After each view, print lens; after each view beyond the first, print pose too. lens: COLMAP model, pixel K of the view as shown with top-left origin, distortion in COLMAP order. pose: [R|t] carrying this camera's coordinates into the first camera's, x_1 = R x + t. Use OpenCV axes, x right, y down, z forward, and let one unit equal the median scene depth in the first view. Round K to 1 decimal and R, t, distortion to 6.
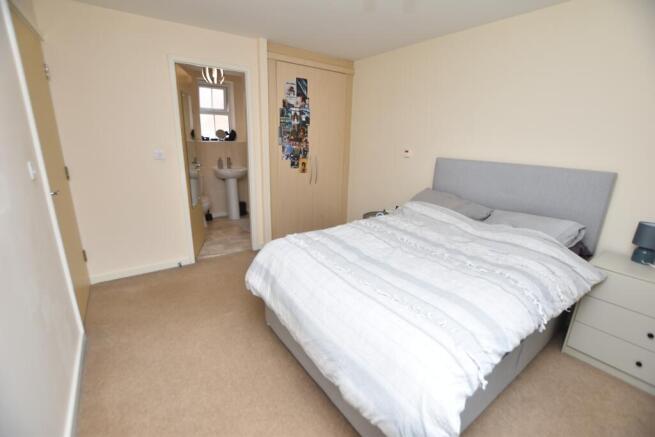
lens RADIAL K [[288.6, 0, 327.5], [0, 288.6, 218.5], [0, 0, 1]] dist [-0.025729, 0.000111]
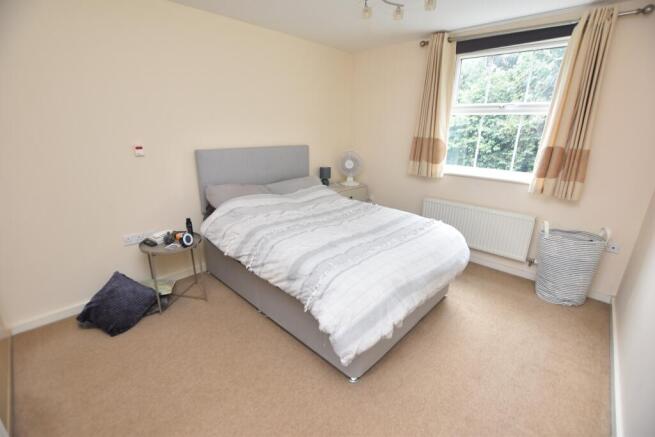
lens RADIAL K [[288.6, 0, 327.5], [0, 288.6, 218.5], [0, 0, 1]] dist [-0.025729, 0.000111]
pose [[-0.176165, -0.328406, 0.927963, -0.917027], [0.242280, 0.899240, 0.364235, -0.394092], [-0.954079, 0.288992, -0.078849, 1.194260]]
